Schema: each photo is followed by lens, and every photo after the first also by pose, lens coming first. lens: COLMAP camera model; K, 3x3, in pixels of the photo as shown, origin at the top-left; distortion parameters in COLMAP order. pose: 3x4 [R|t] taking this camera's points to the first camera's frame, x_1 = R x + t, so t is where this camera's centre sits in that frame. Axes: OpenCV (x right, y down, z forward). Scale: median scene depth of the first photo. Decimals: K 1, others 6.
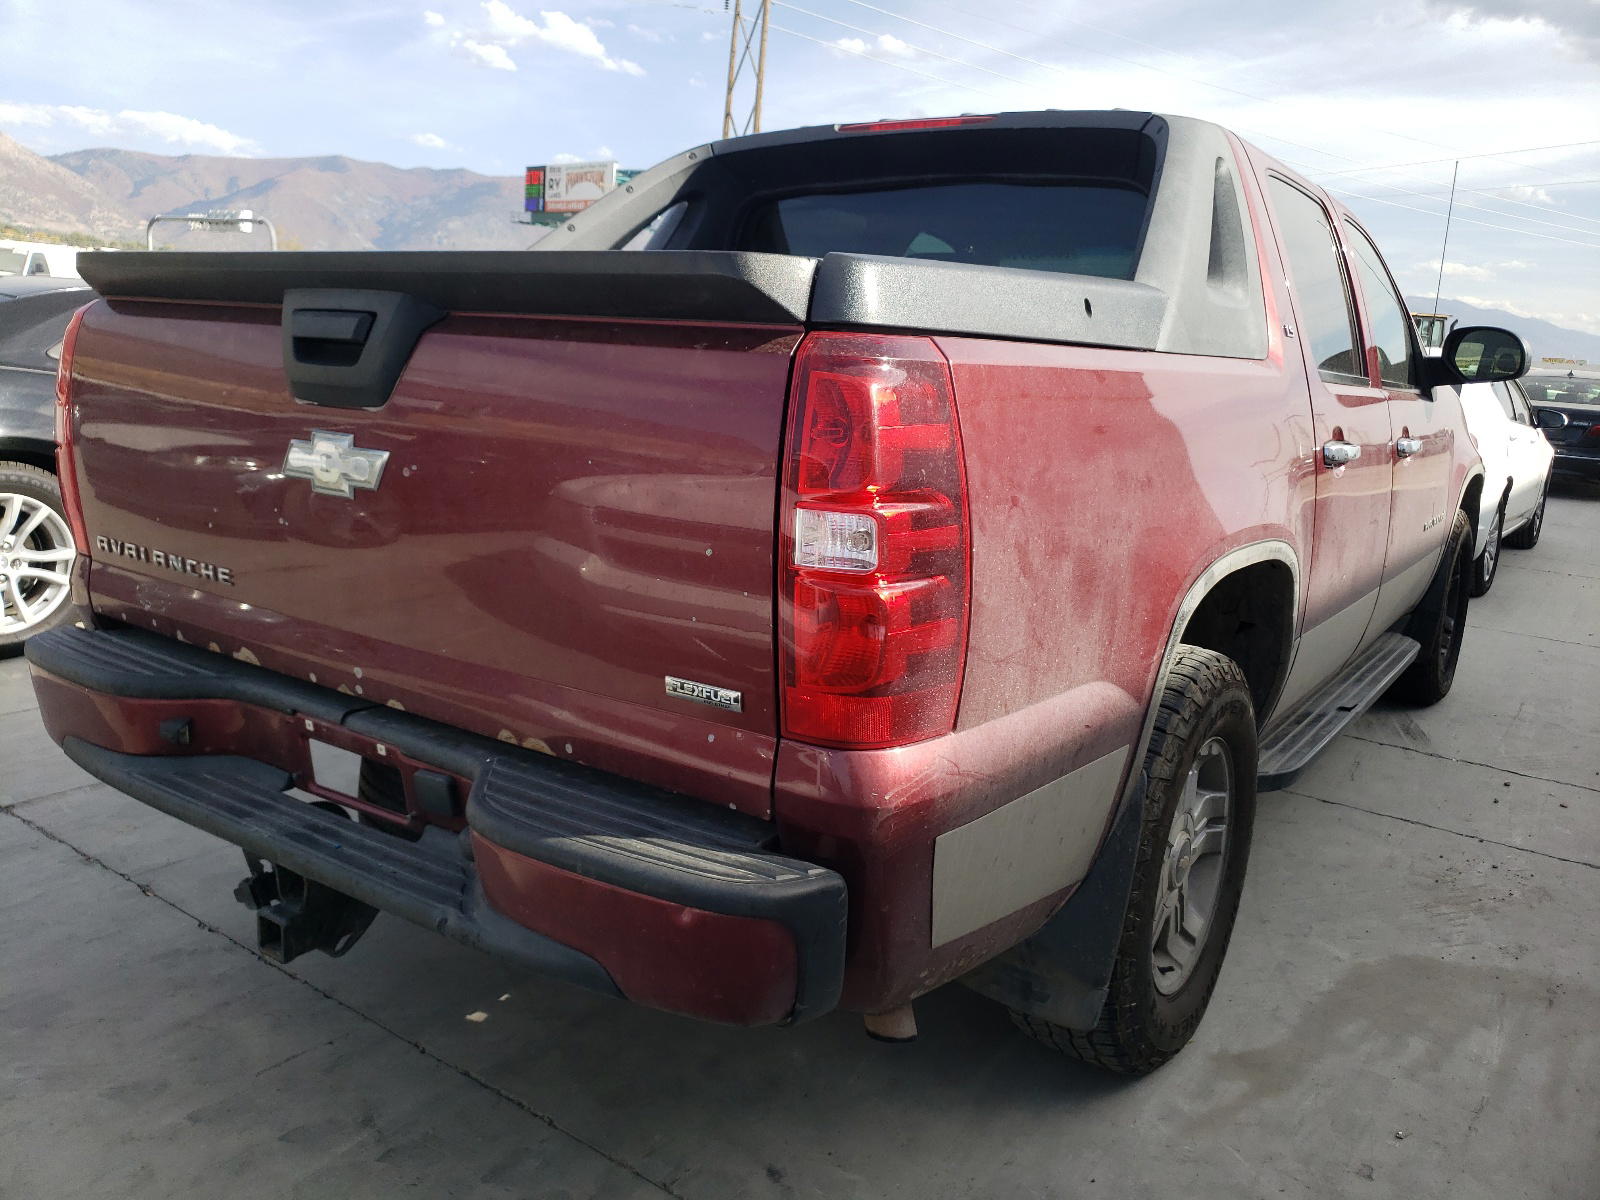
lens RADIAL K [[1231.4, 0, 800.0], [0, 1231.4, 600.0], [0, 0, 1]] dist [0.004607, 0.006034]
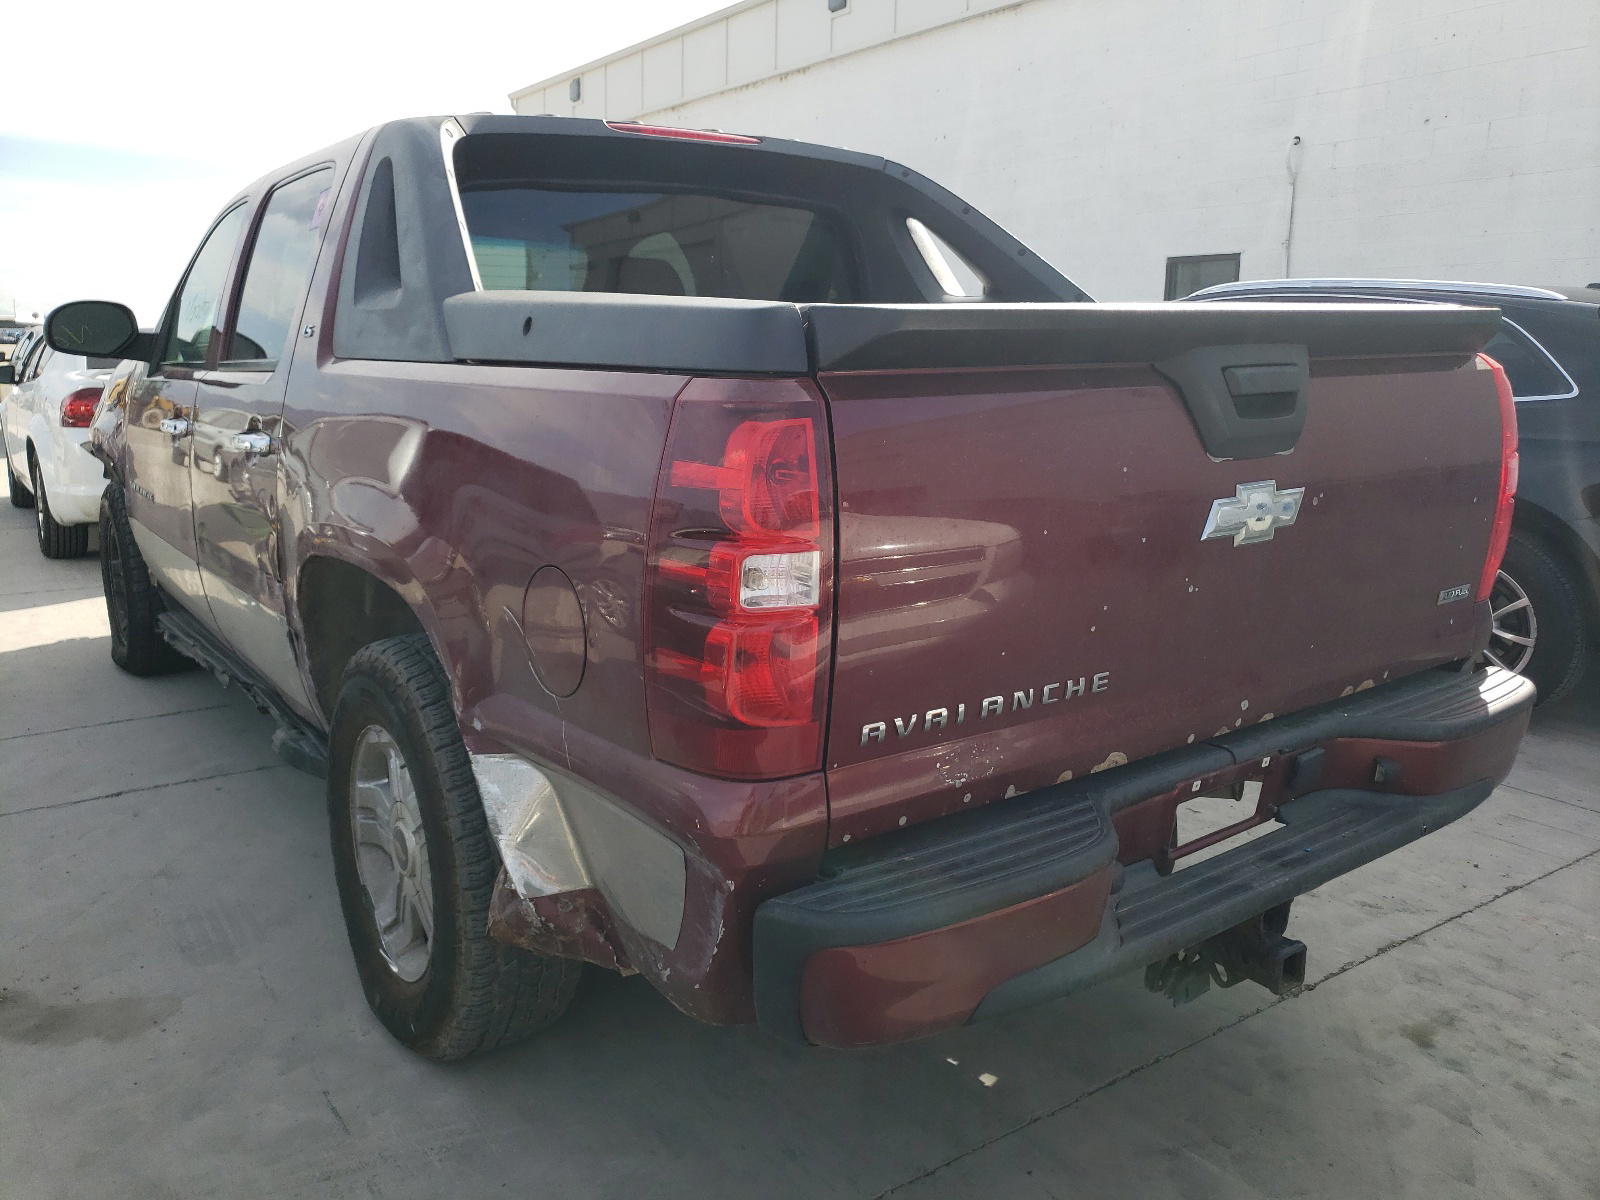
lens RADIAL K [[1231.4, 0, 800.0], [0, 1231.4, 600.0], [0, 0, 1]] dist [0.004607, 0.006034]
pose [[0.334982, -0.248607, 0.908835, -1.275477], [0.204723, 0.960724, 0.187343, -0.271316], [-0.919715, 0.123303, 0.372721, 0.851695]]
